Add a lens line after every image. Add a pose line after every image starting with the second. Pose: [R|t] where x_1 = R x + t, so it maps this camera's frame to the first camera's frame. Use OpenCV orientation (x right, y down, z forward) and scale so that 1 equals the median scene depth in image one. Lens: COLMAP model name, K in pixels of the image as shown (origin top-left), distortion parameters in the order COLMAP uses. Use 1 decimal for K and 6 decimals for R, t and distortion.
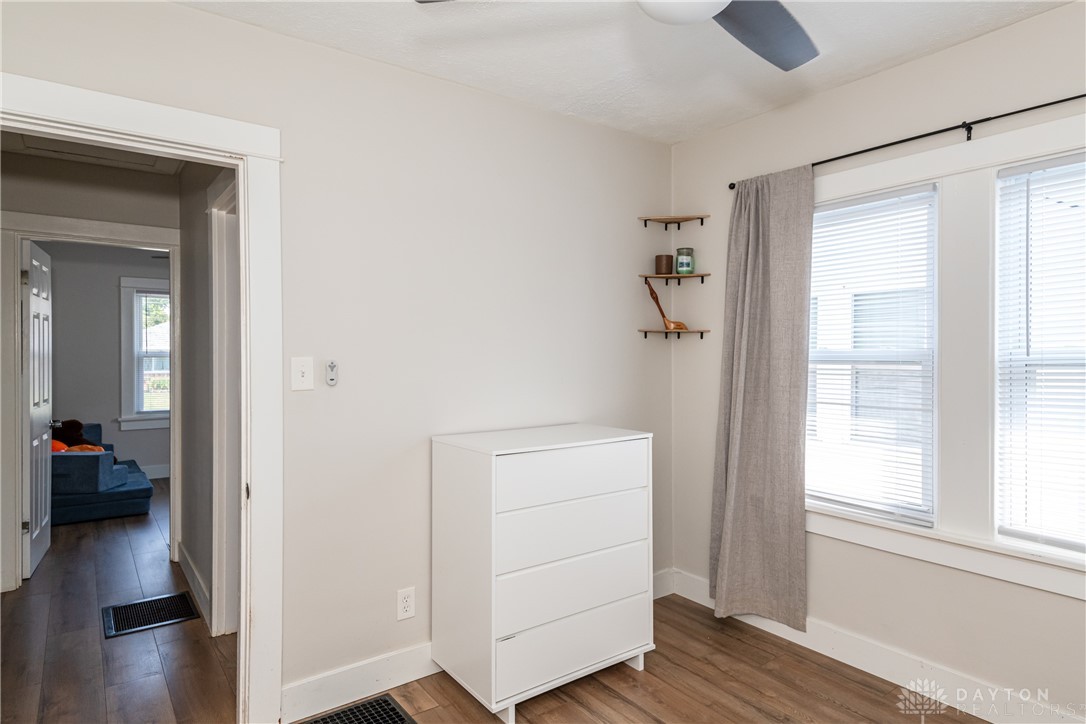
lens RADIAL K [[623.8, 0, 543.0], [0, 623.8, 362.0], [0, 0, 1]] dist [0.003049, -0.000484]
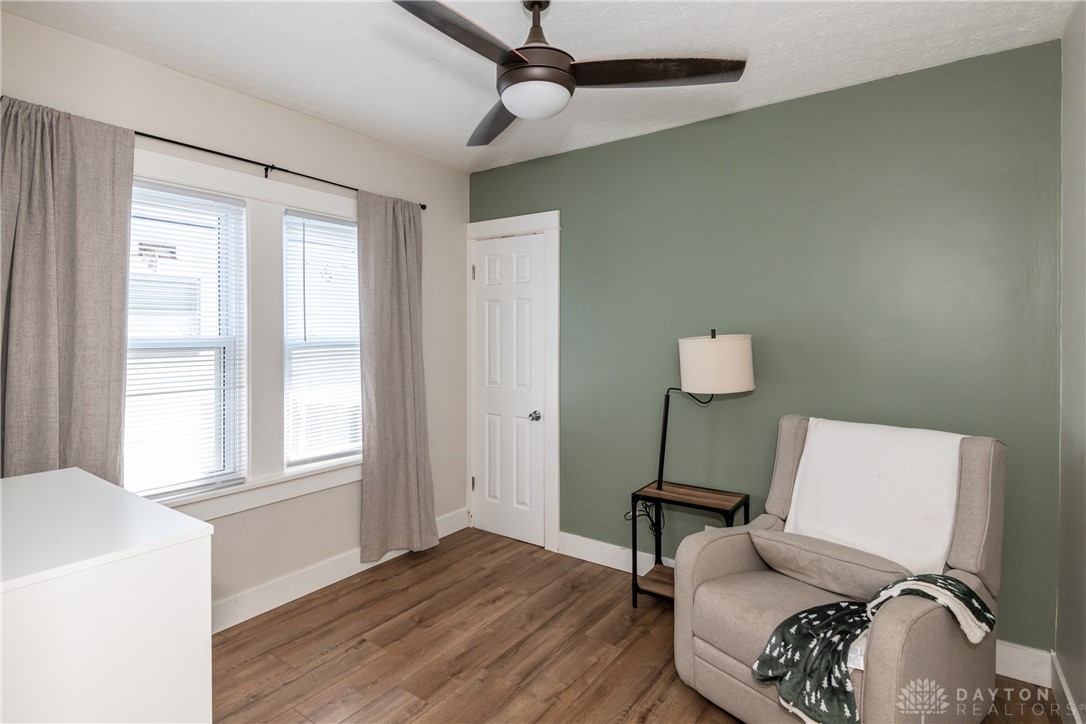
lens RADIAL K [[544.2, 0, 542.7], [0, 544.2, 343.1], [0, 0, 1]] dist [0.000167, -0.000726]
pose [[-0.328197, -0.017082, 0.944455, -0.489019], [0.012226, 0.999676, 0.022330, -0.020507], [-0.944530, 0.018875, -0.327881, 0.676327]]
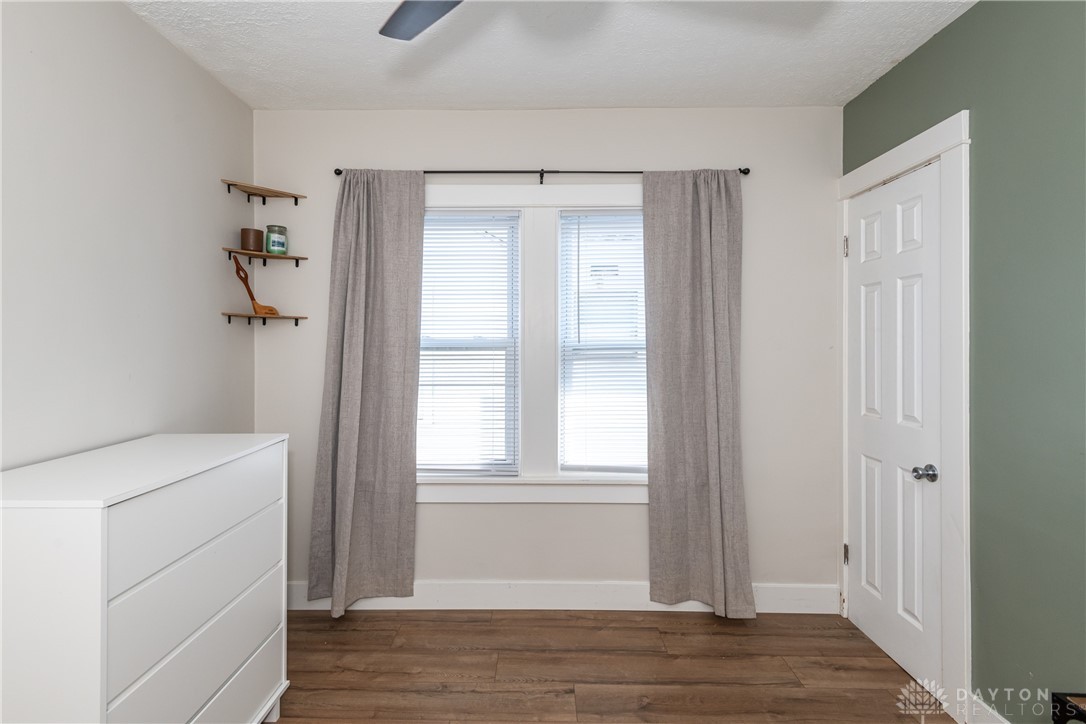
lens RADIAL K [[518.5, 0, 540.2], [0, 518.5, 344.6], [0, 0, 1]] dist [0.043437, -0.027742]
pose [[0.596010, -0.001421, 0.802976, -0.184397], [0.010375, 0.999929, -0.005932, -0.000050], [-0.802910, 0.011866, 0.595982, 0.270460]]
